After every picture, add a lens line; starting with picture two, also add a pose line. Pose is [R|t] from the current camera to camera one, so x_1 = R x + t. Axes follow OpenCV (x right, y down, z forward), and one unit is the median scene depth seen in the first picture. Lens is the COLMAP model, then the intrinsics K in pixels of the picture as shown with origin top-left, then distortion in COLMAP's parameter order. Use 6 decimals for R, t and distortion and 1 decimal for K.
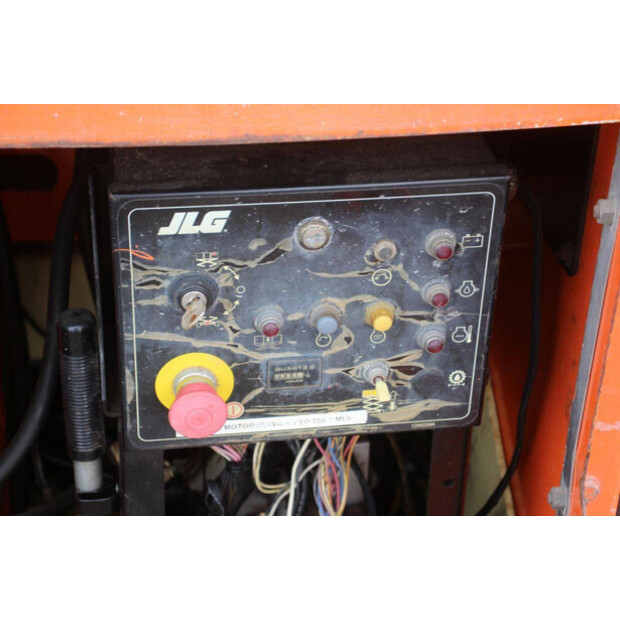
lens RADIAL K [[1471.6, 0, 310.0], [0, 1471.6, 310.0], [0, 0, 1]] dist [0.347895, 0.602143]
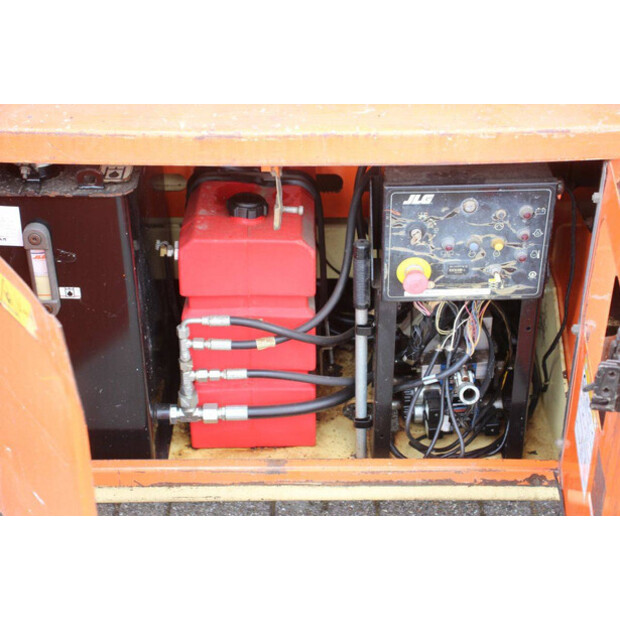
lens RADIAL K [[1180.9, 0, 310.0], [0, 1180.9, 310.0], [0, 0, 1]] dist [0.209575, 0.256852]
pose [[0.991460, 0.039080, -0.124420, -0.007437], [-0.039915, 0.999194, -0.004226, 0.125039], [0.124155, 0.009156, 0.992221, -0.847596]]
